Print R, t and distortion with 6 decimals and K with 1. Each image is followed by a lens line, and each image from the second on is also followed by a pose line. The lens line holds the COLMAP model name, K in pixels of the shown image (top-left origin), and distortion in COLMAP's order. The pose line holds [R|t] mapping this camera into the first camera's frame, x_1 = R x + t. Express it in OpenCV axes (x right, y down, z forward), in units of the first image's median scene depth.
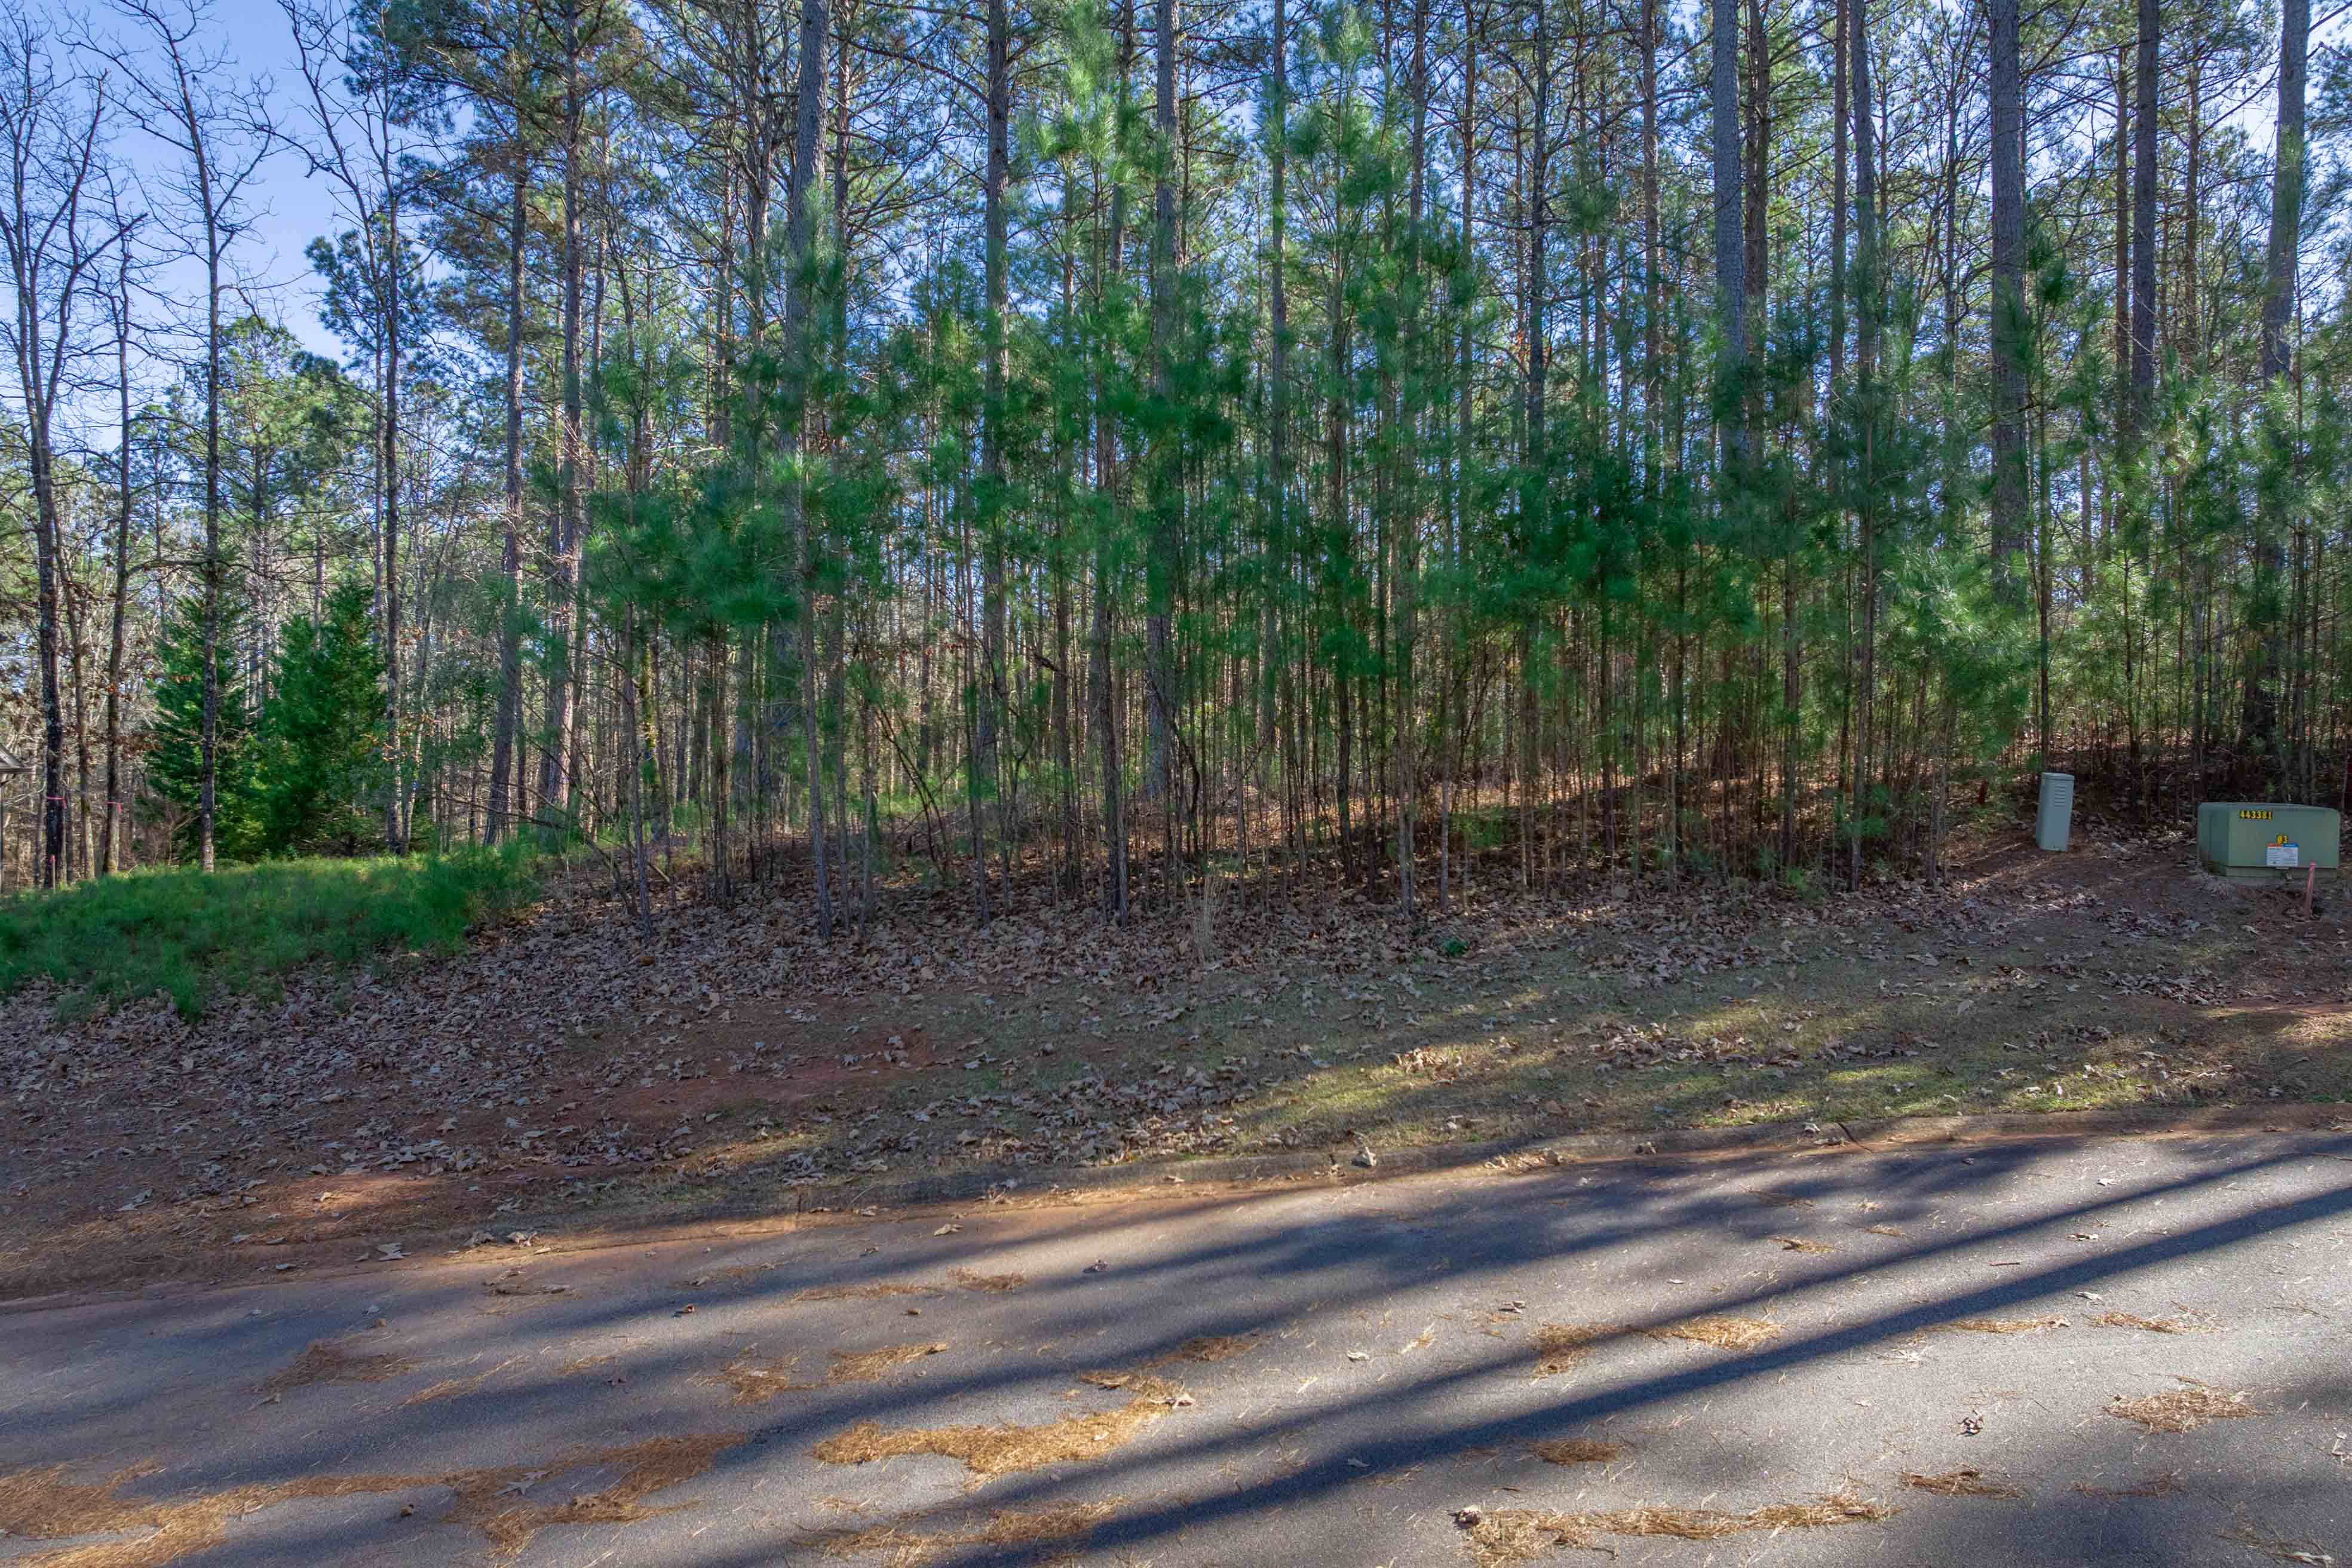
lens RADIAL K [[1720.7, 0, 1176.2], [0, 1720.7, 784.0], [0, 0, 1]] dist [-0.034727, 0.002768]
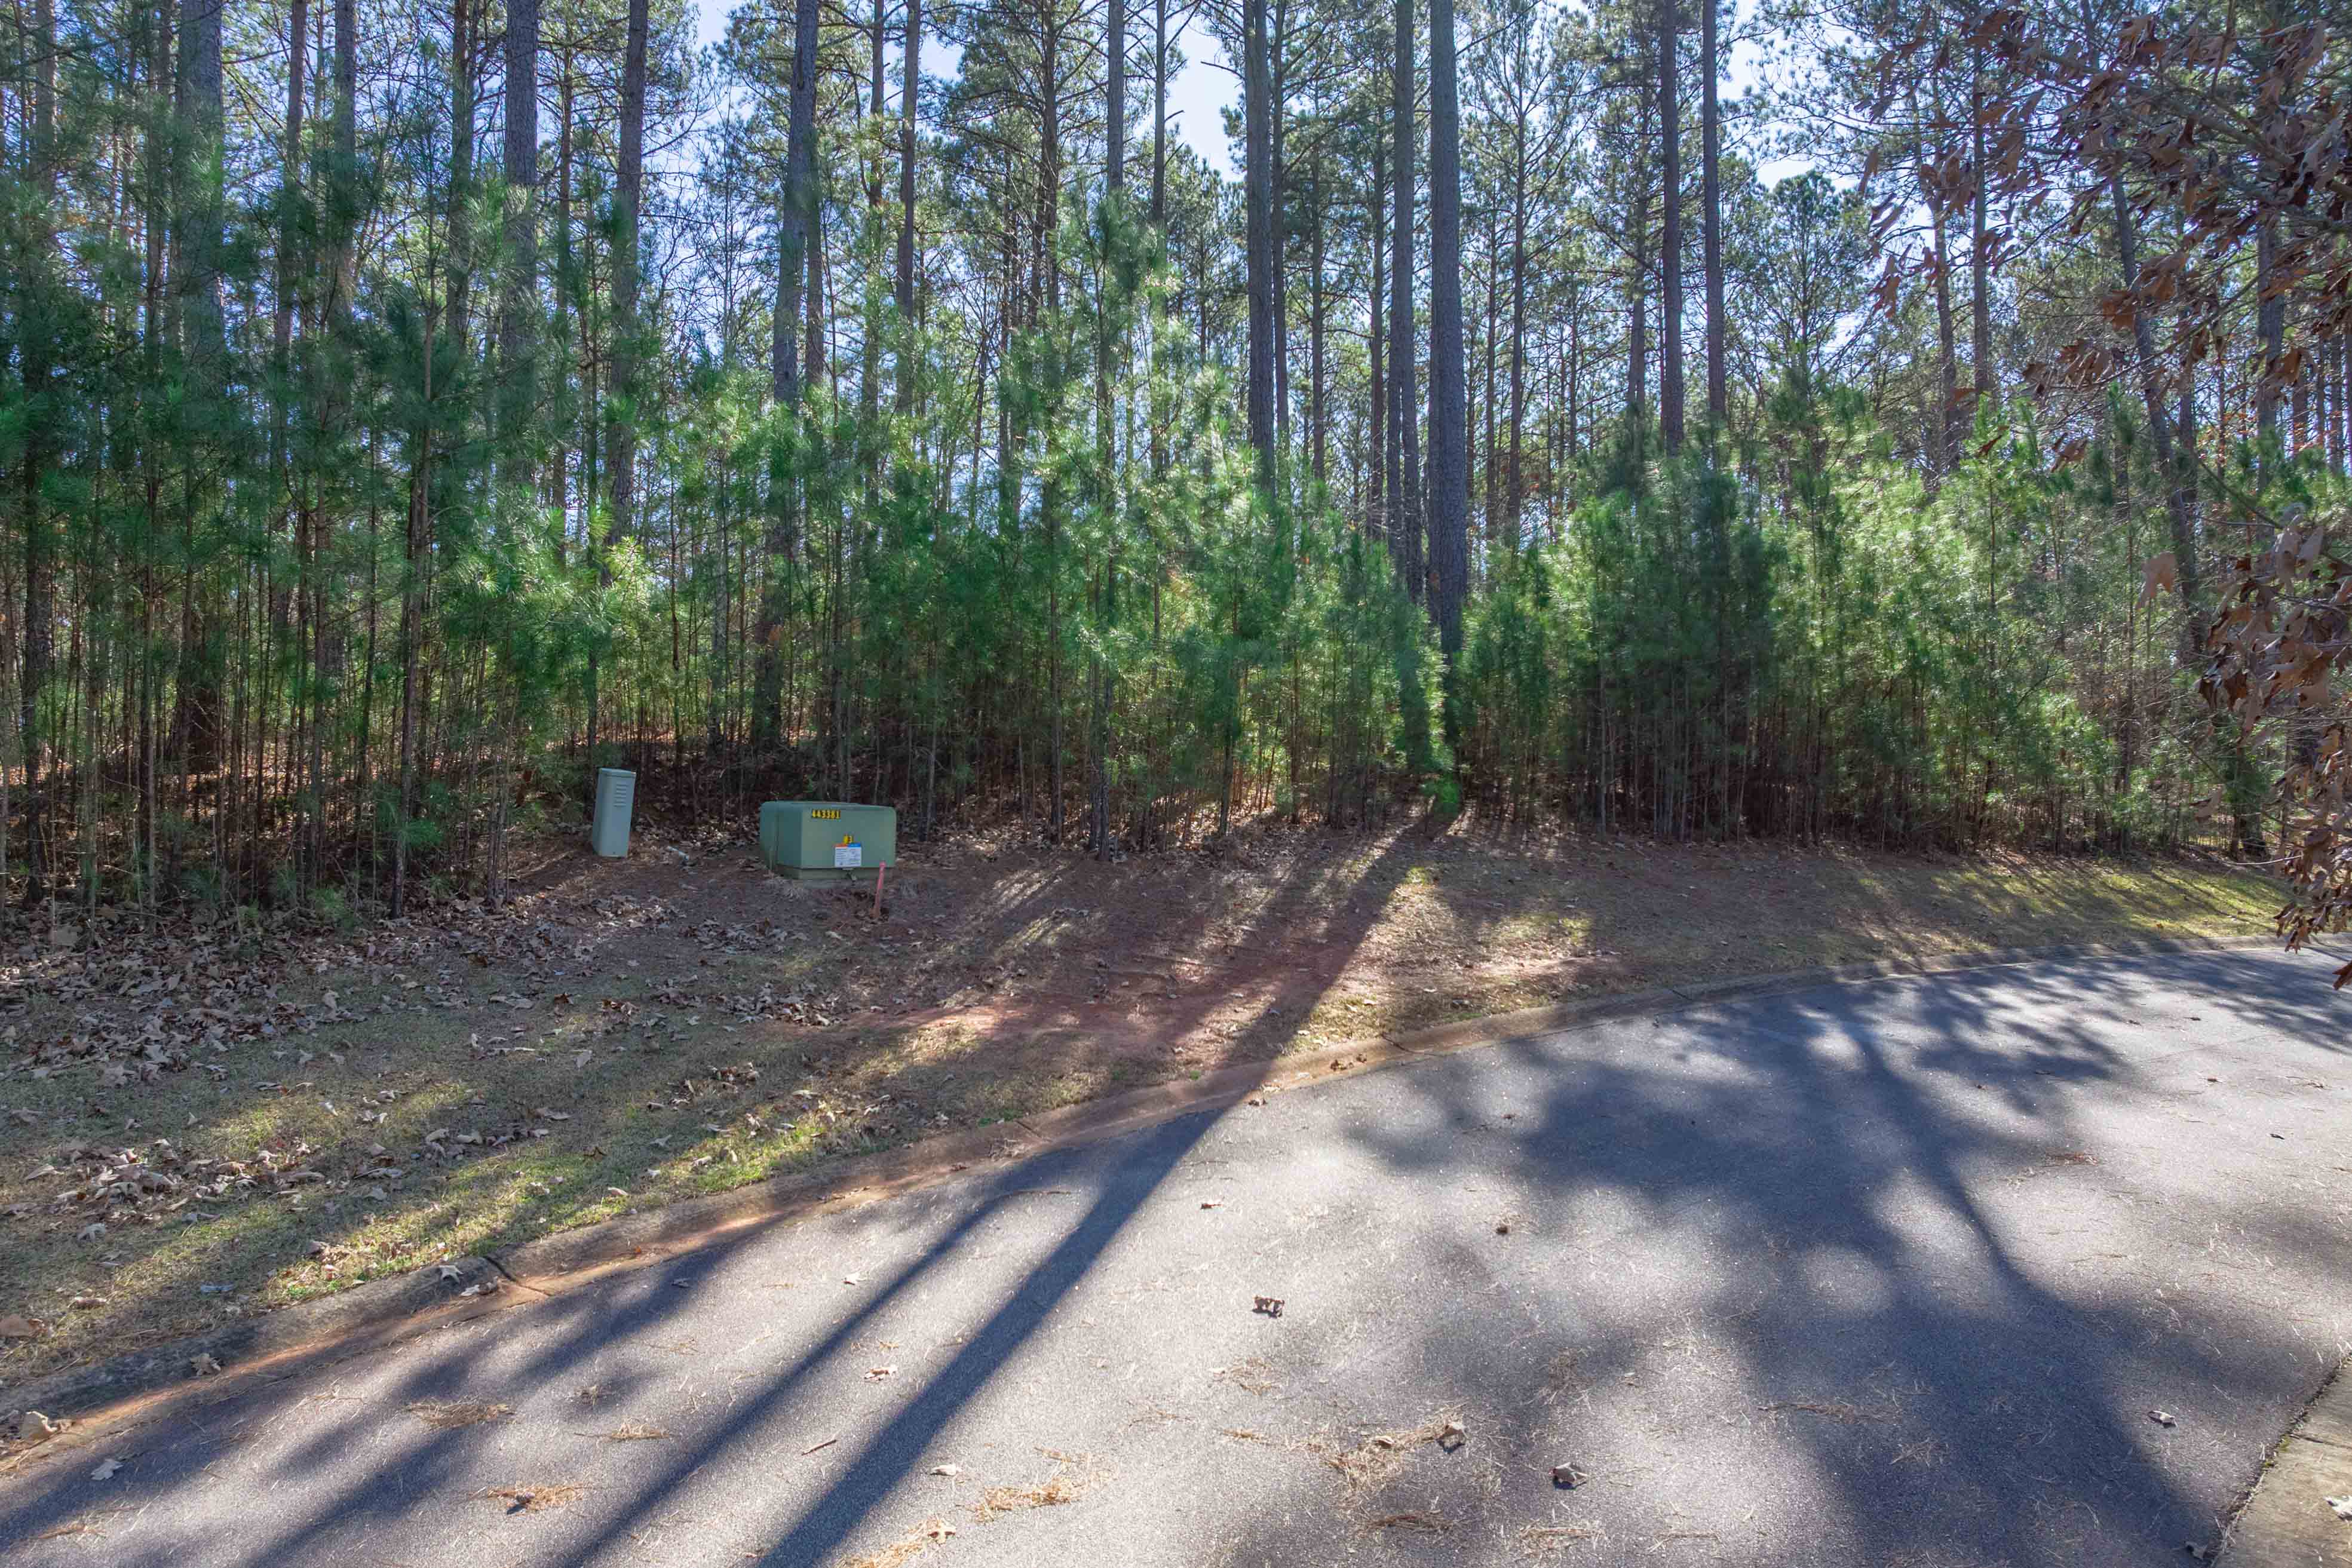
lens RADIAL K [[1720.7, 0, 1194.0], [0, 1720.7, 785.2], [0, 0, 1]] dist [-0.034727, 0.002768]
pose [[0.621378, 0.002092, 0.783508, 0.005444], [-0.002139, 0.999997, -0.000973, 0.001254], [-0.783508, -0.001071, 0.621381, 0.103065]]
